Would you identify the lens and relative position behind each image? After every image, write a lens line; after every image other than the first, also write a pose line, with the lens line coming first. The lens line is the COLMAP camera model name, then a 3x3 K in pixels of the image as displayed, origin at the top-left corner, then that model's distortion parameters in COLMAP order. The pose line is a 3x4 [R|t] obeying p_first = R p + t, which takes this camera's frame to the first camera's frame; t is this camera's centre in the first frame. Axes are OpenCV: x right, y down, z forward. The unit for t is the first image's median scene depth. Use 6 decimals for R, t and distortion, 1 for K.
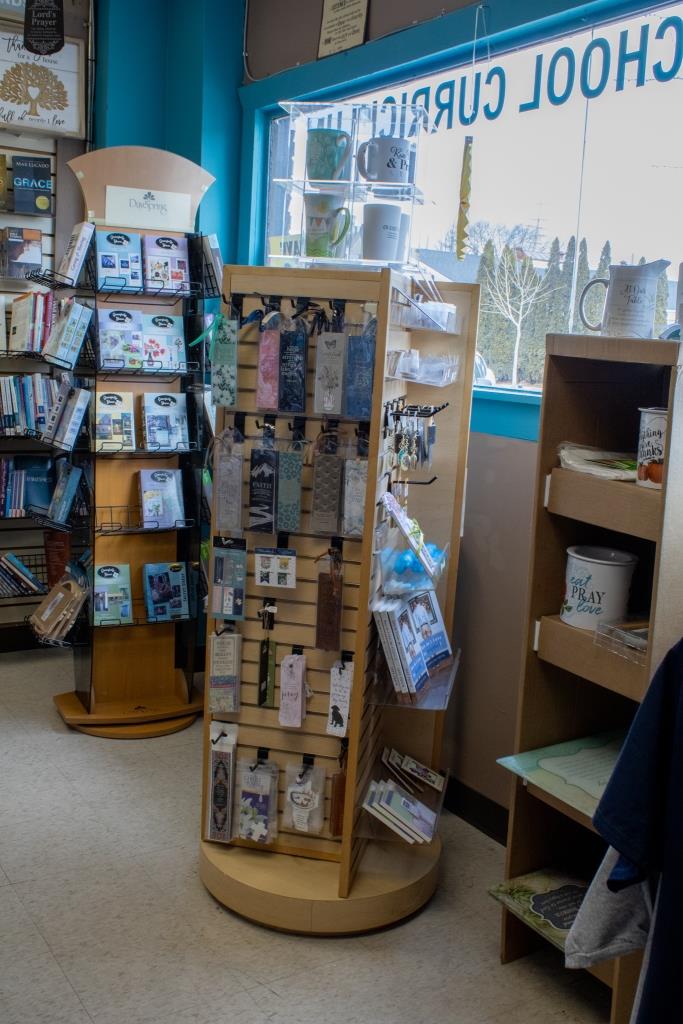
lens RADIAL K [[1045.4, 0, 340.4], [0, 1045.4, 512.4], [0, 0, 1]] dist [-0.095383, 0.000000]
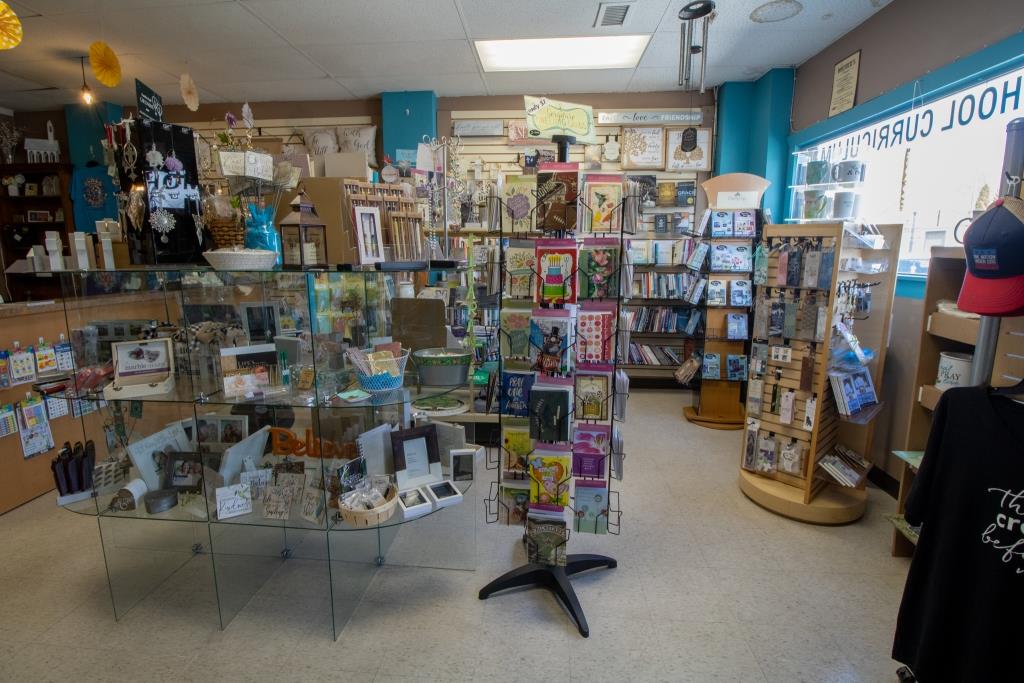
lens RADIAL K [[484.3, 0, 506.2], [0, 484.3, 338.7], [0, 0, 1]] dist [-0.014309, -0.002680]
pose [[0.801258, 0.055619, -0.595728, 0.077789], [-0.056743, 0.998246, 0.016881, 0.034390], [0.595622, 0.020277, 0.803009, -0.215294]]
